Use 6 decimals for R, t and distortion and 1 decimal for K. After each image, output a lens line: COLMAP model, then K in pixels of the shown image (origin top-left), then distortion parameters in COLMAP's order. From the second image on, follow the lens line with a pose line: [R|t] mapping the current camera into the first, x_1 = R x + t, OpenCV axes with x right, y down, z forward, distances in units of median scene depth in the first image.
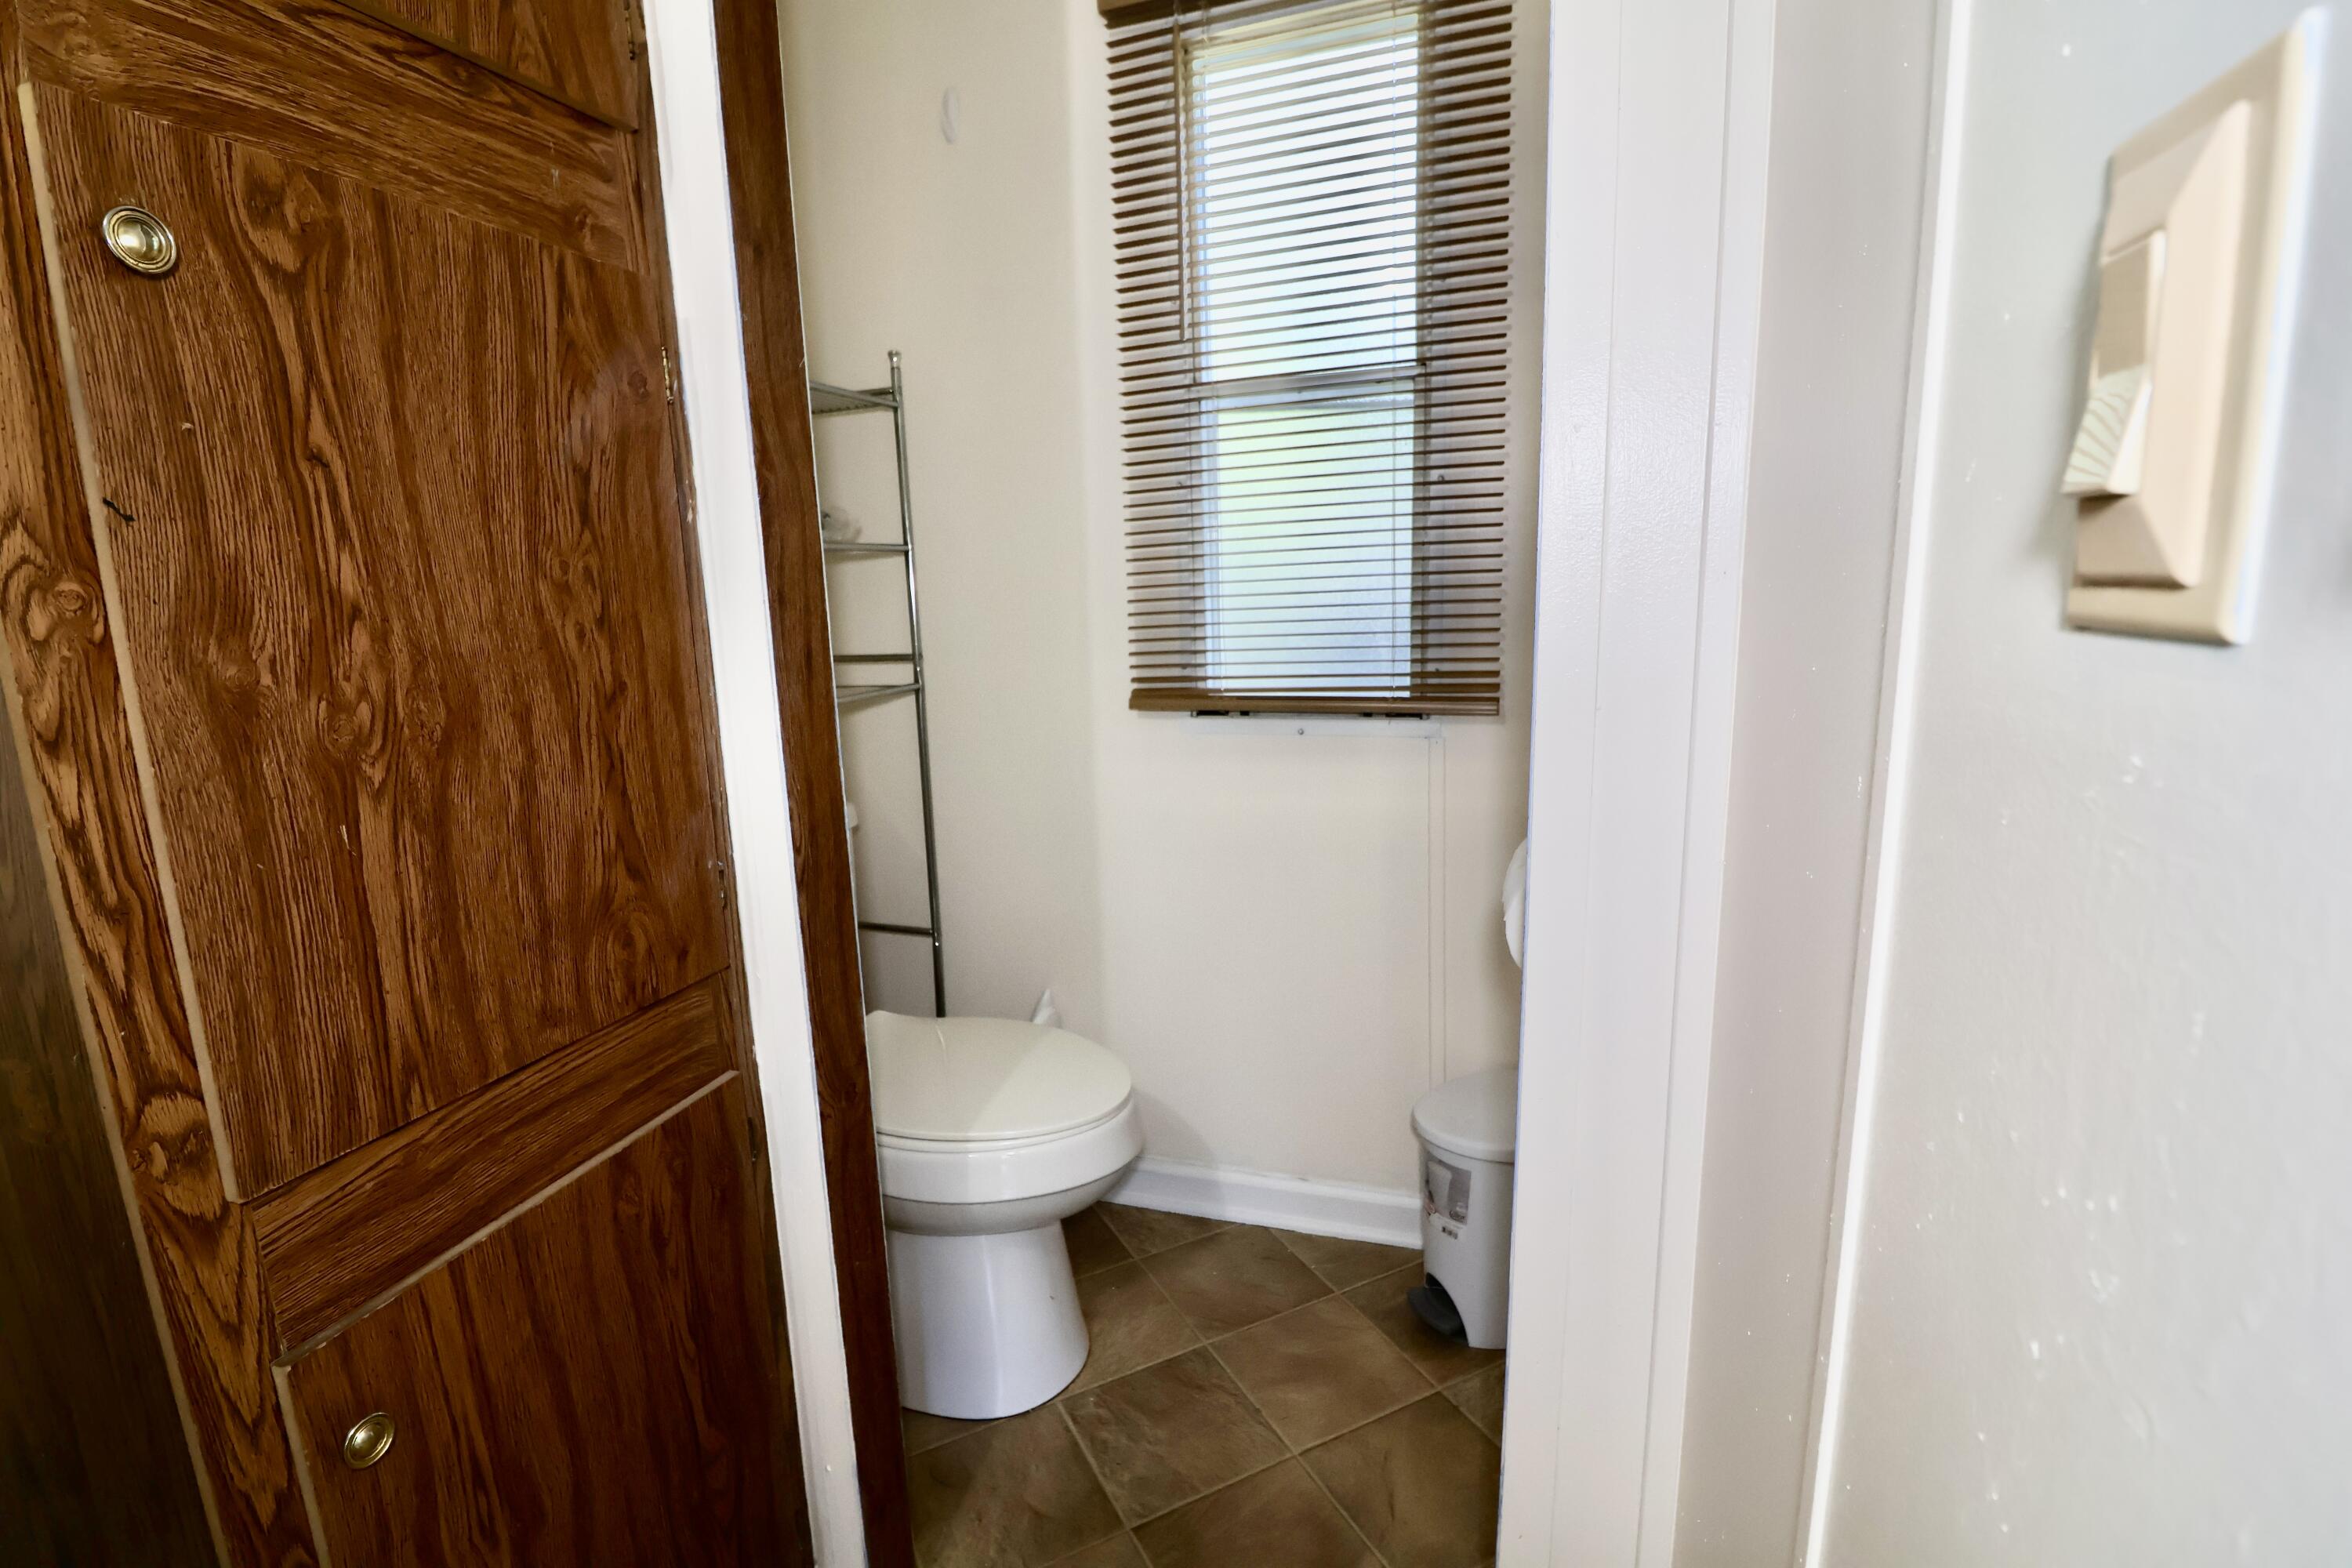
lens RADIAL K [[1083.8, 0, 1157.3], [0, 1083.8, 779.8], [0, 0, 1]] dist [-0.005335, -0.009586]
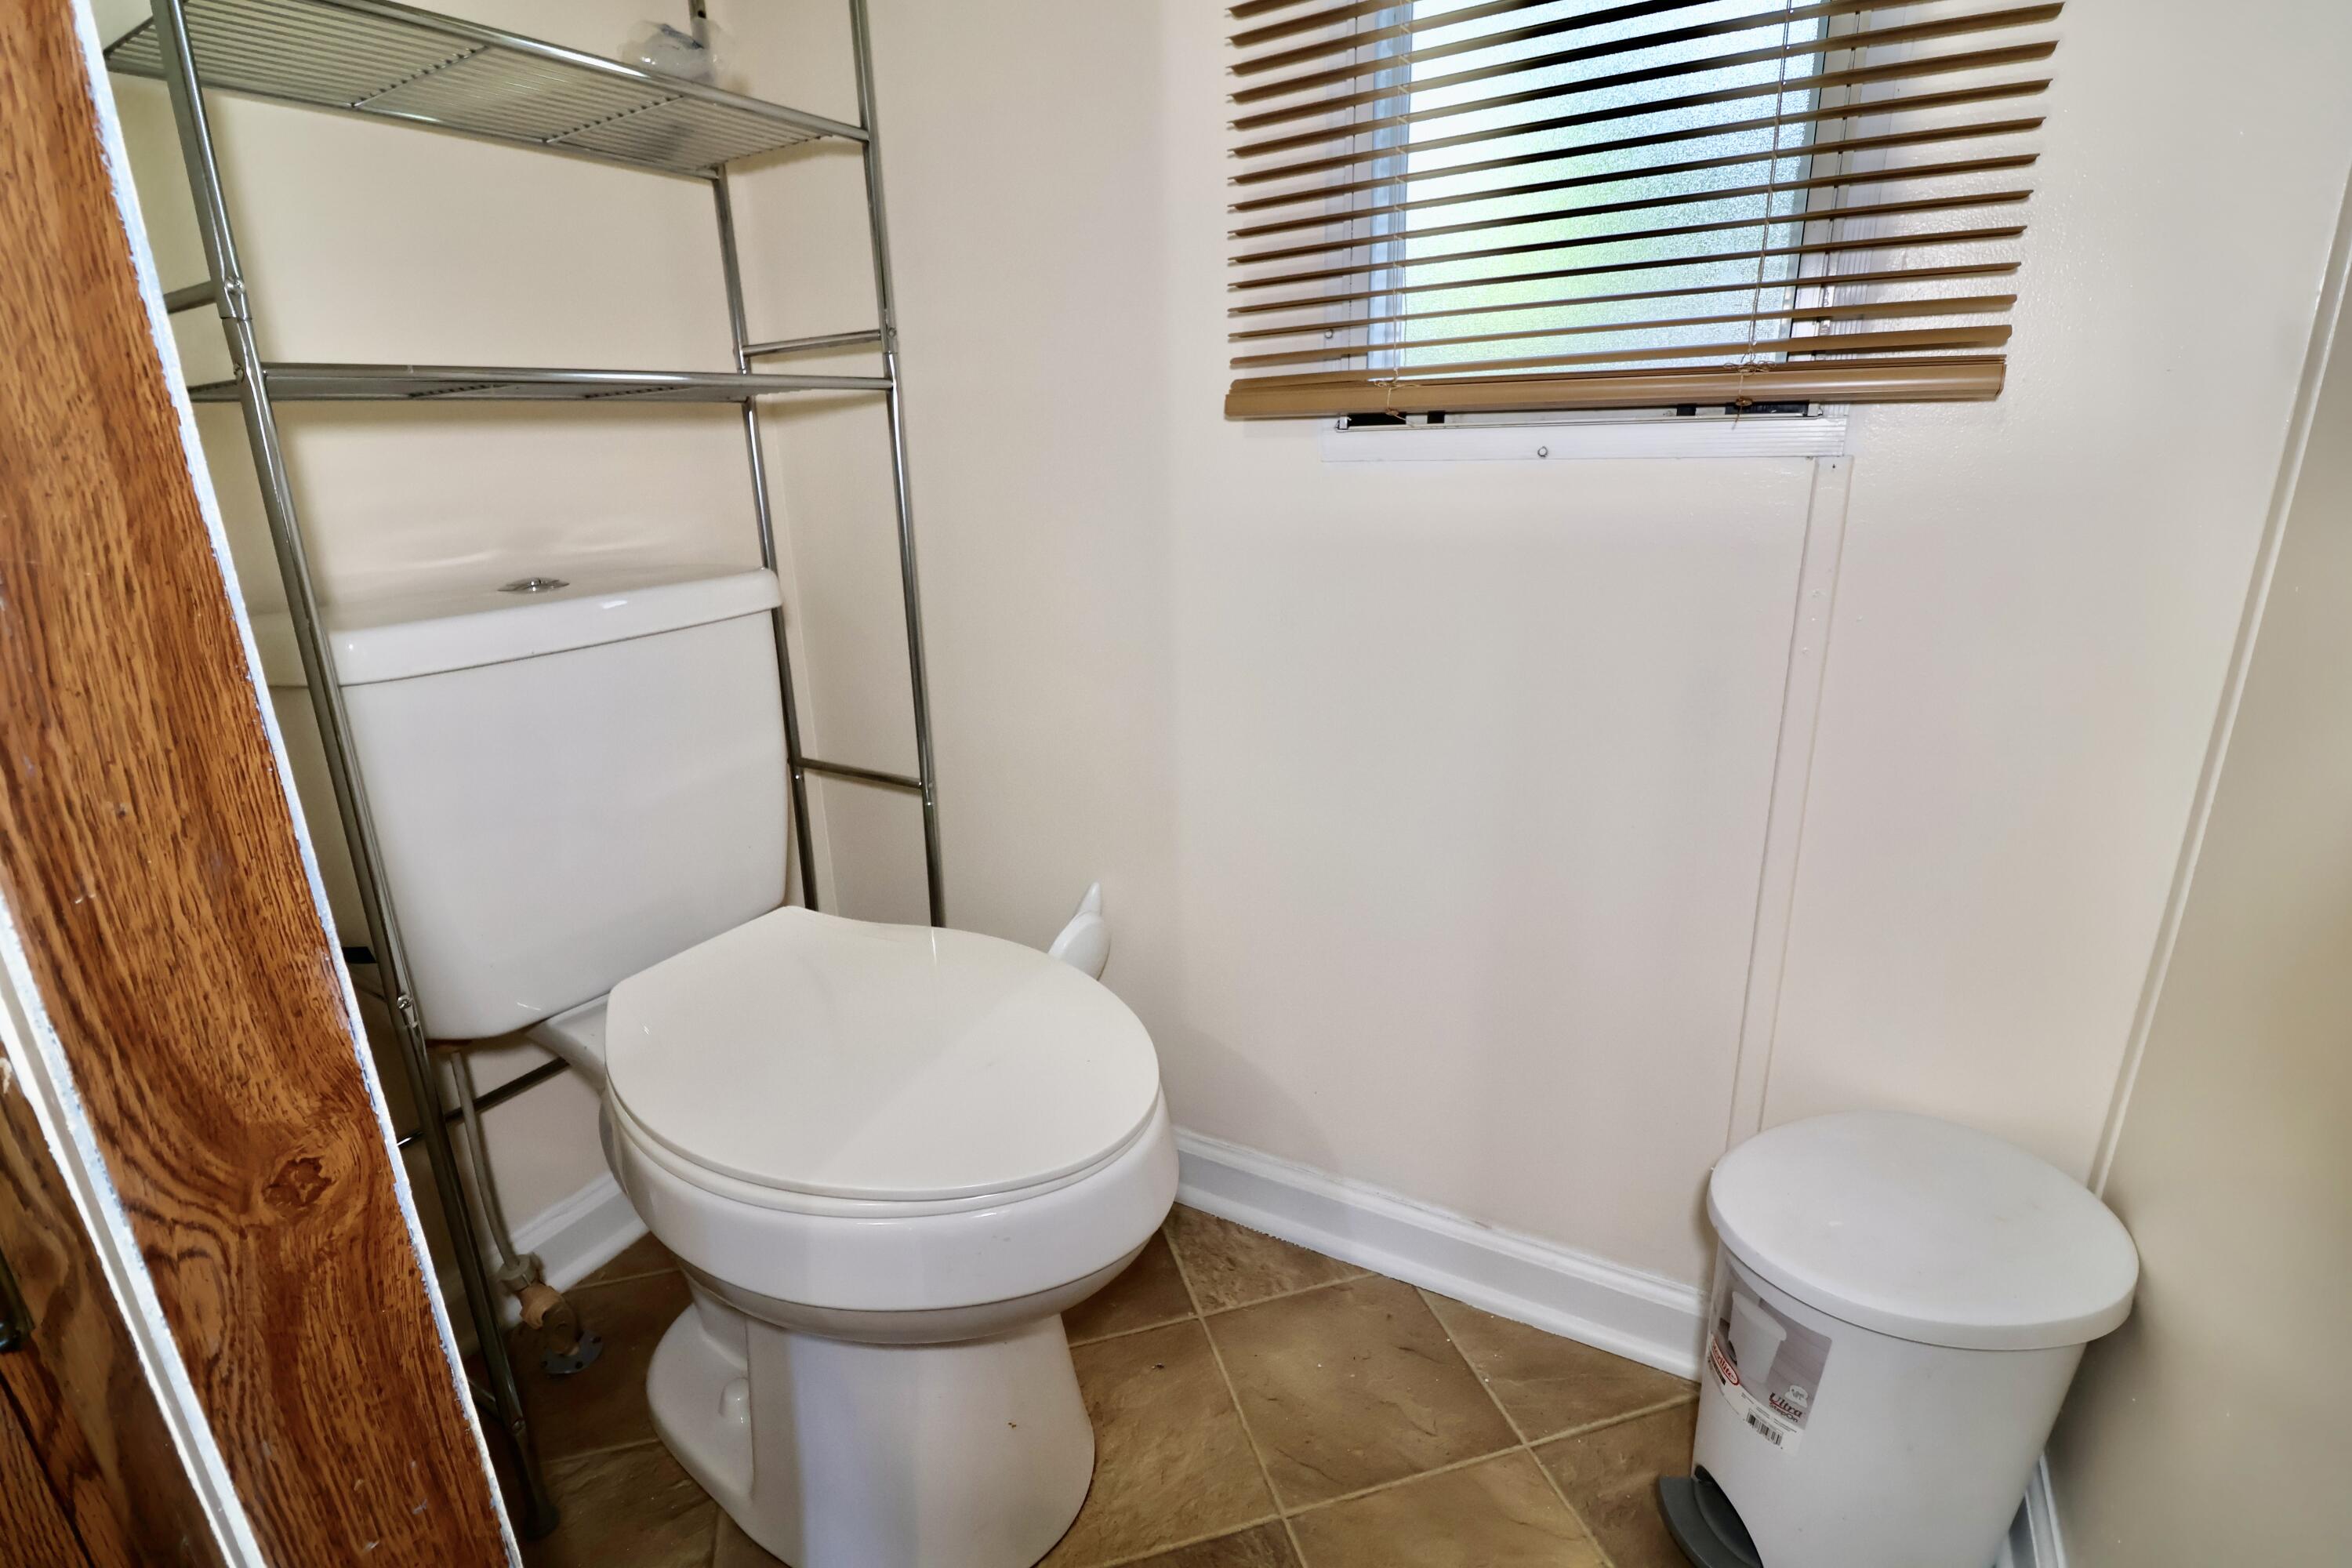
lens RADIAL K [[1084.3, 0, 1159.3], [0, 1084.3, 783.5], [0, 0, 1]] dist [-0.001750, -0.012029]
pose [[0.981615, 0.062353, -0.180401, 0.053762], [-0.037837, 0.989947, 0.136283, 0.049026], [0.187085, -0.126952, 0.974106, 0.425892]]
